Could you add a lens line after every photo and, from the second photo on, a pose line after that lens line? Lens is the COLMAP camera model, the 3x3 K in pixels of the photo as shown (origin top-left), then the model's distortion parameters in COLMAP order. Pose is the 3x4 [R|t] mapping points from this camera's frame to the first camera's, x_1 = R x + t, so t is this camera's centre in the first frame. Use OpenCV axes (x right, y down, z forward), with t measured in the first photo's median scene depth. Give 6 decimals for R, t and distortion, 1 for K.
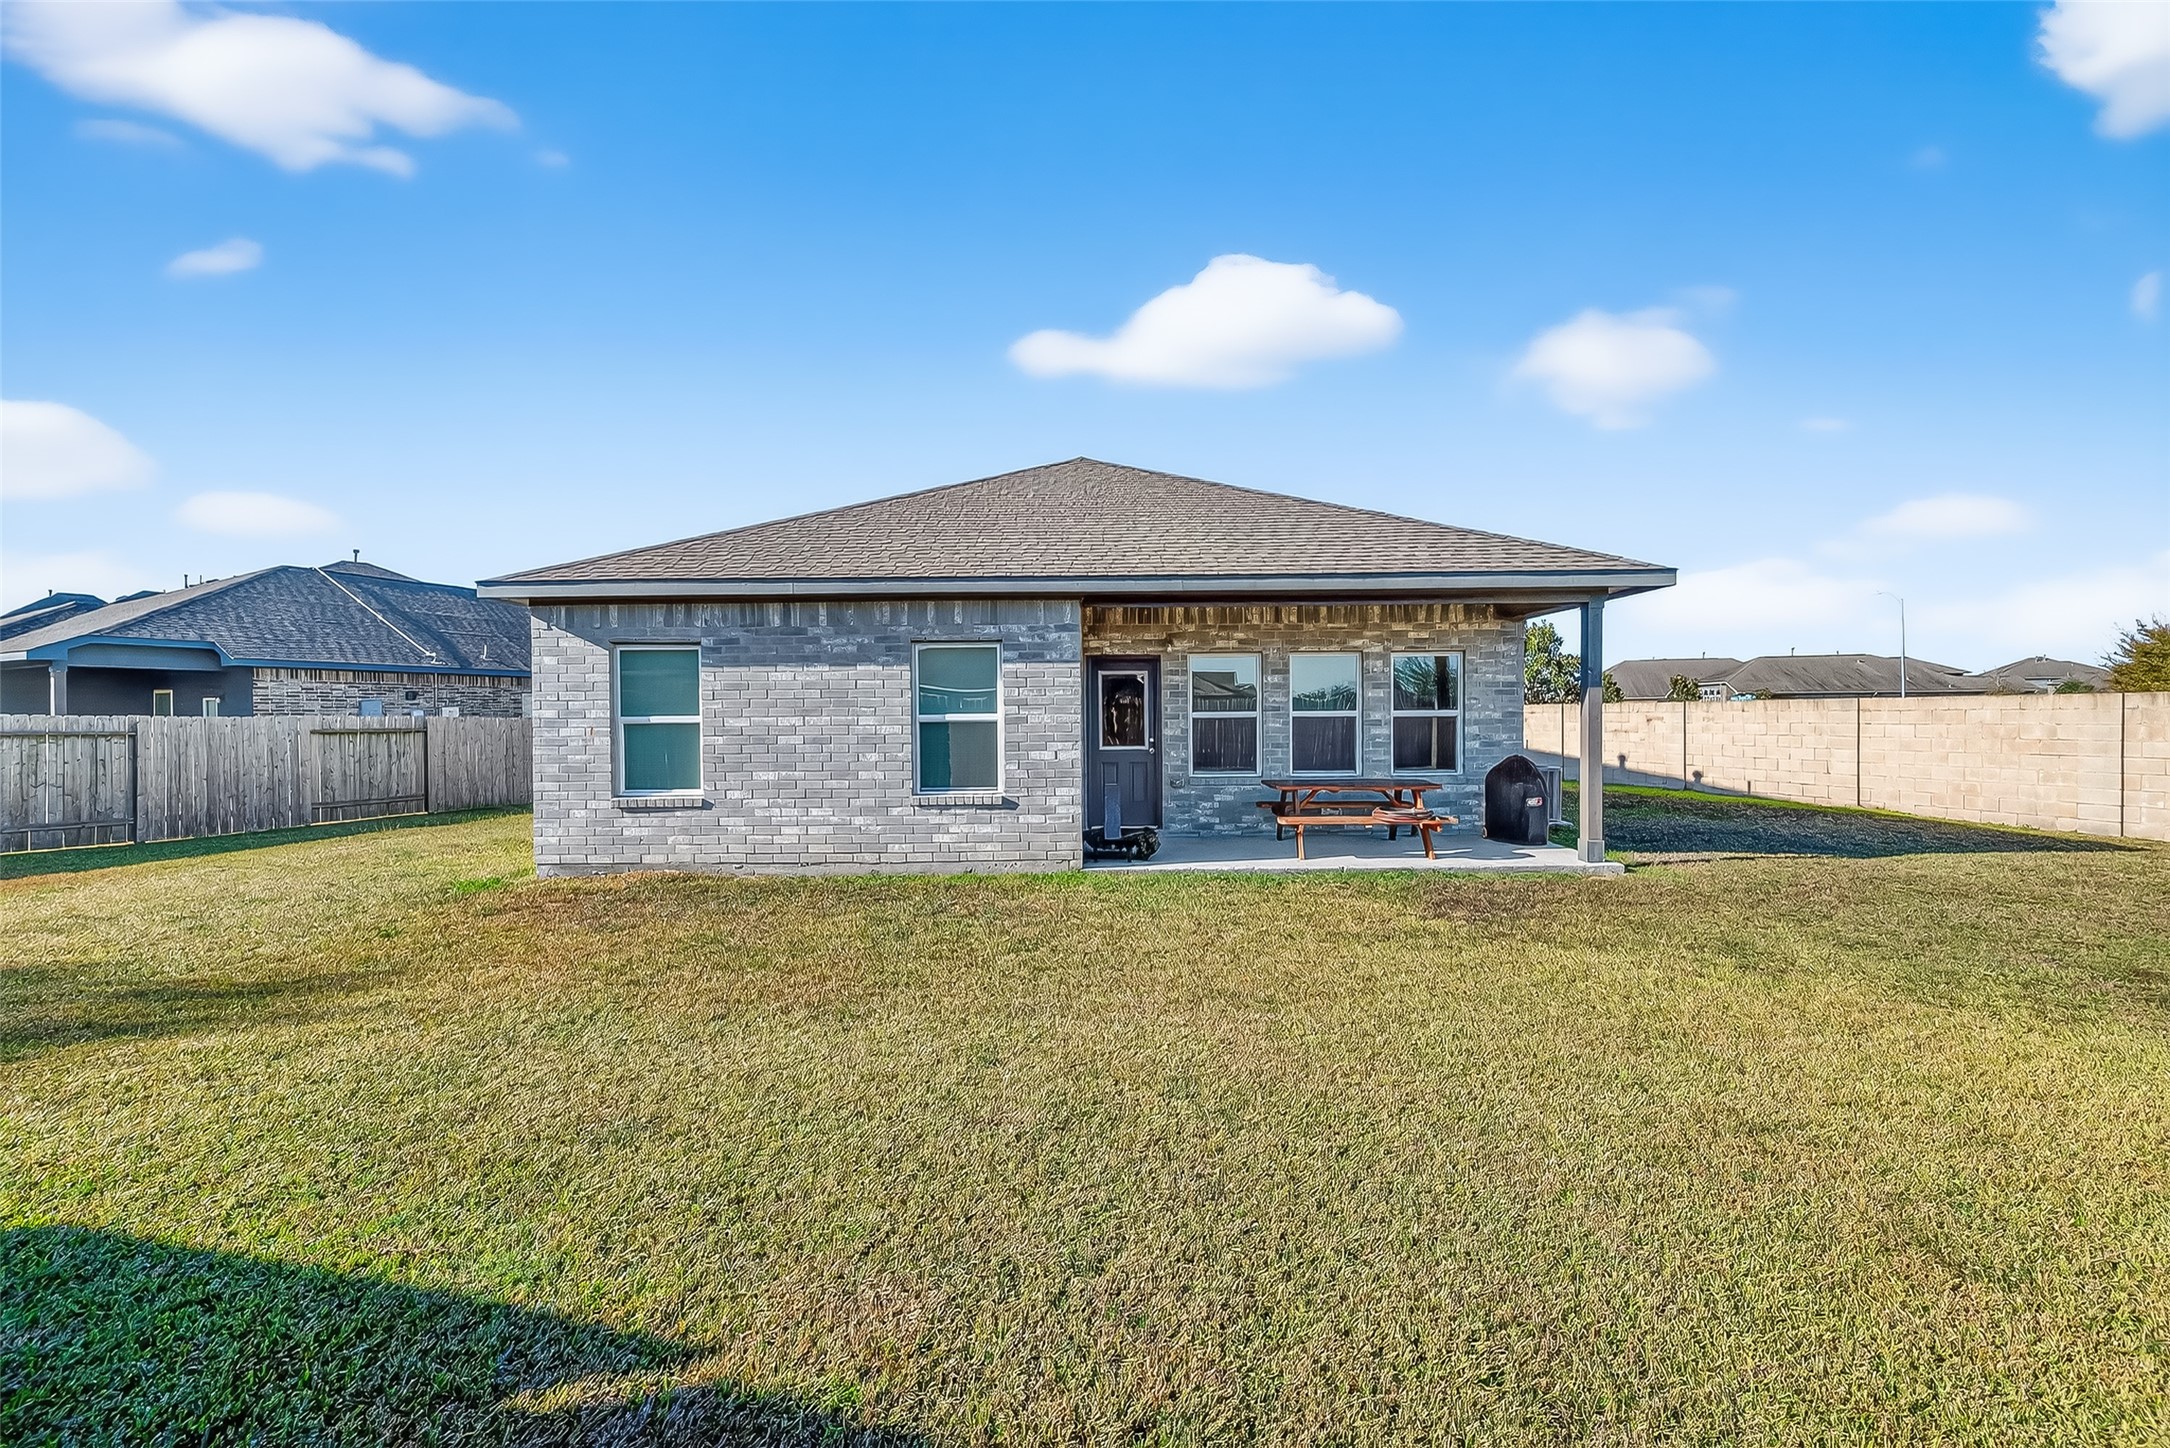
lens RADIAL K [[877.3, 0, 1085.7], [0, 877.3, 703.5], [0, 0, 1]] dist [-0.000679, -0.000076]
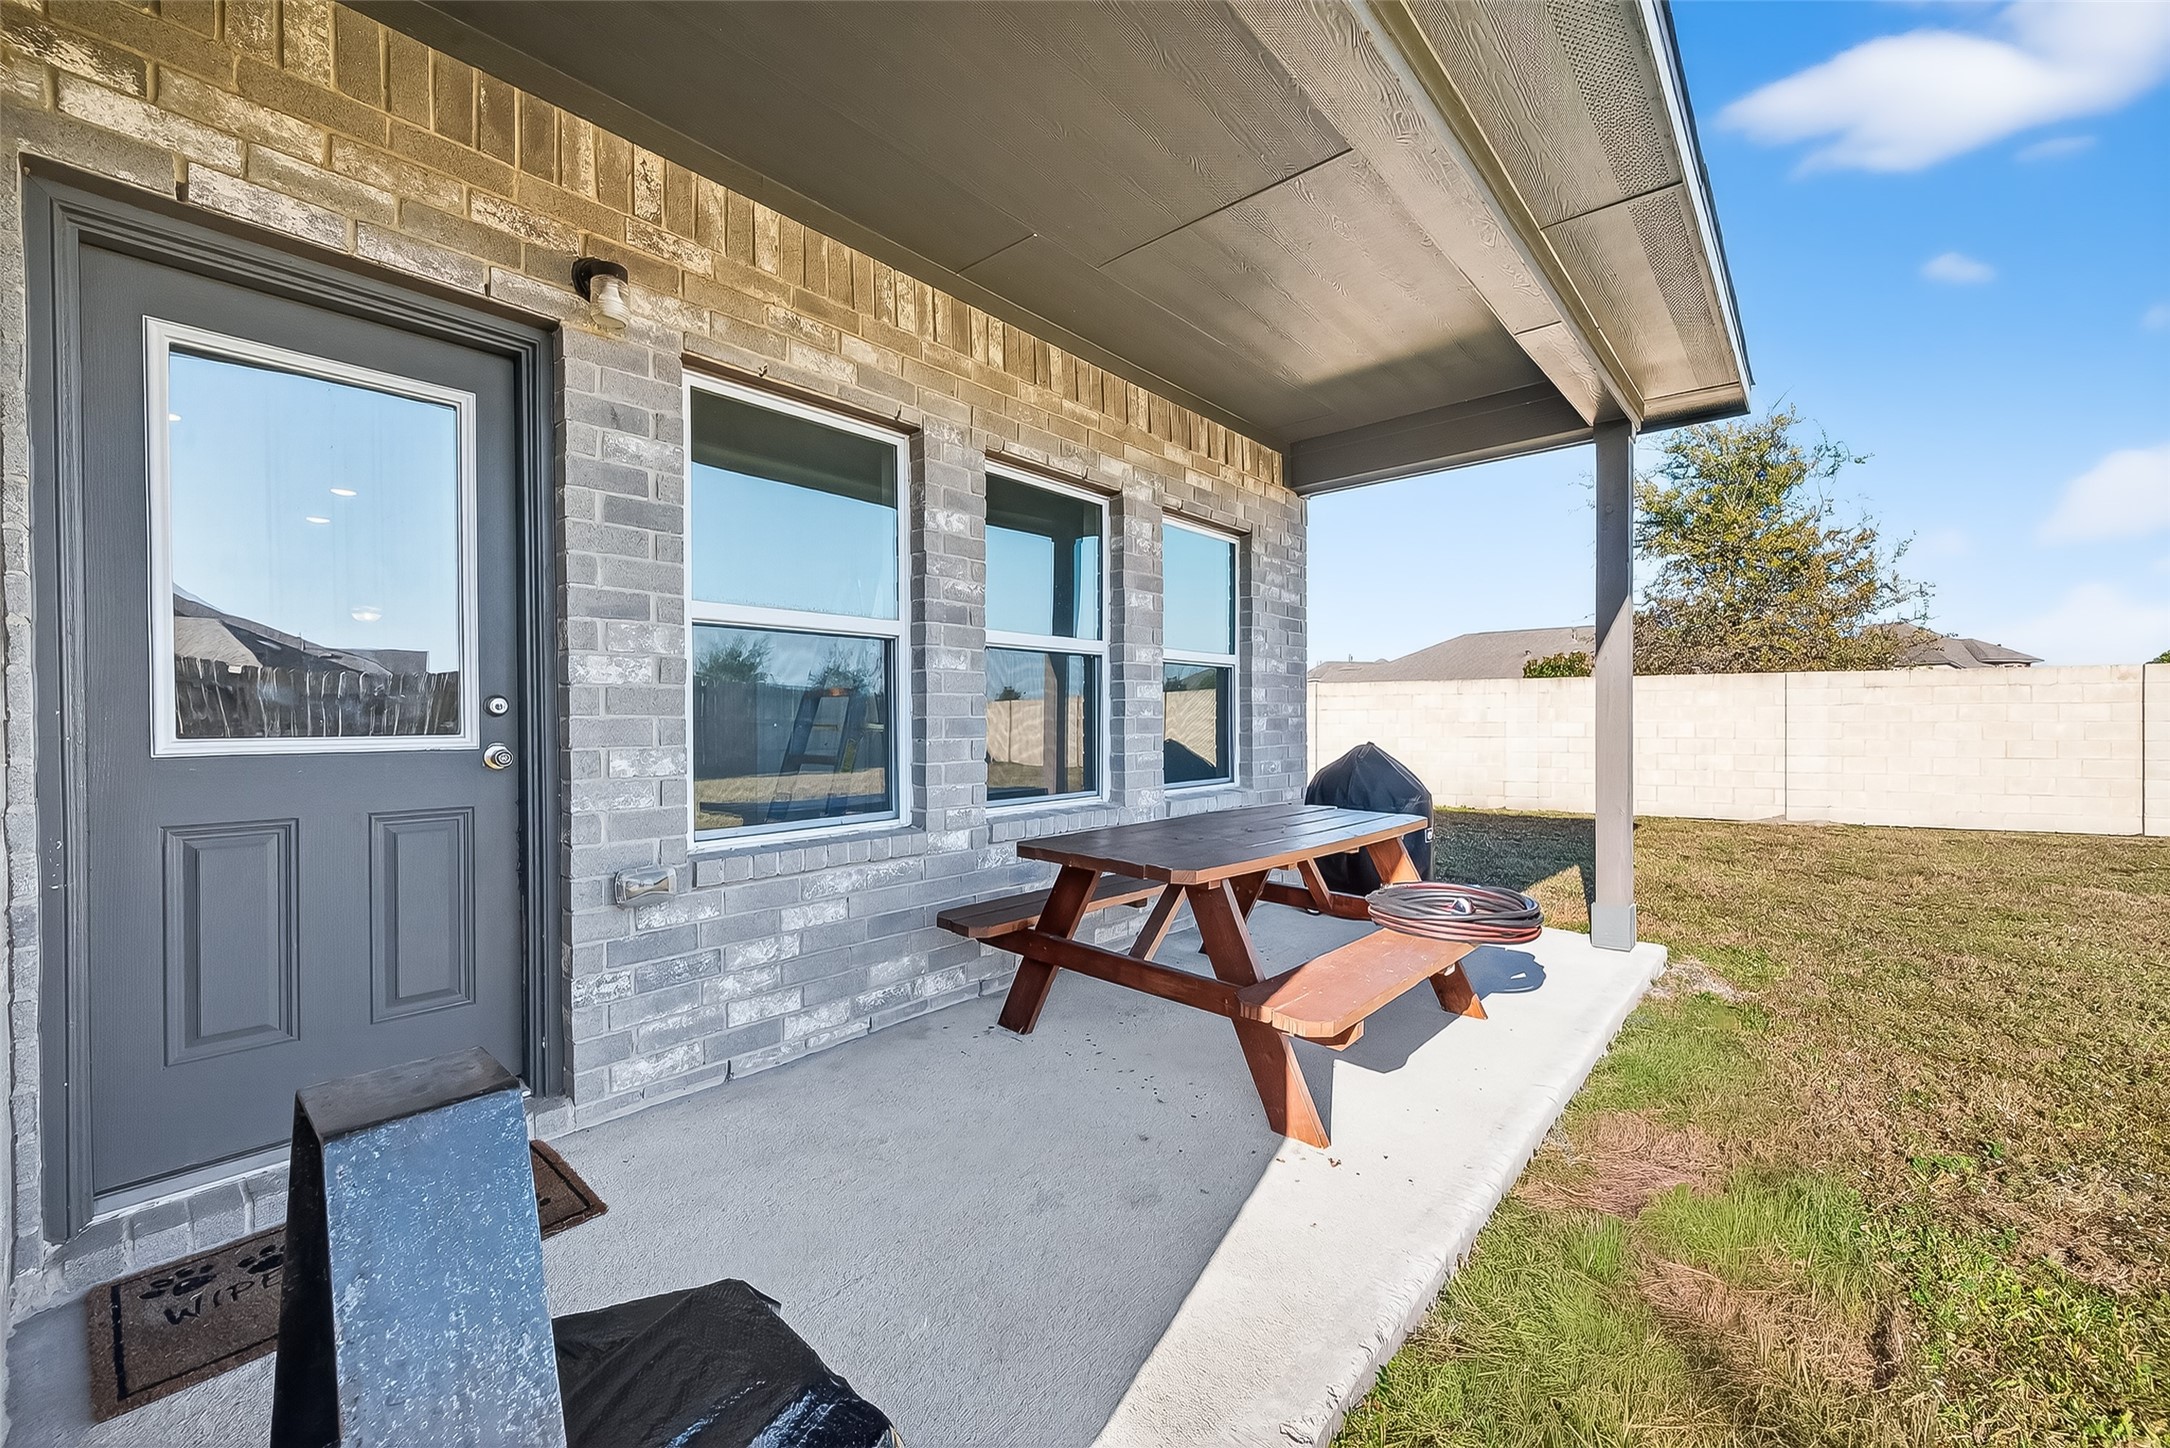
lens RADIAL K [[857.3, 0, 1081.3], [0, 857.3, 722.9], [0, 0, 1]] dist [0.002234, 0.000452]
pose [[0.655814, 0.001187, 0.754921, 0.007201], [-0.007589, 0.999959, 0.005021, 0.044049], [-0.754884, -0.009022, 0.655796, 0.755951]]
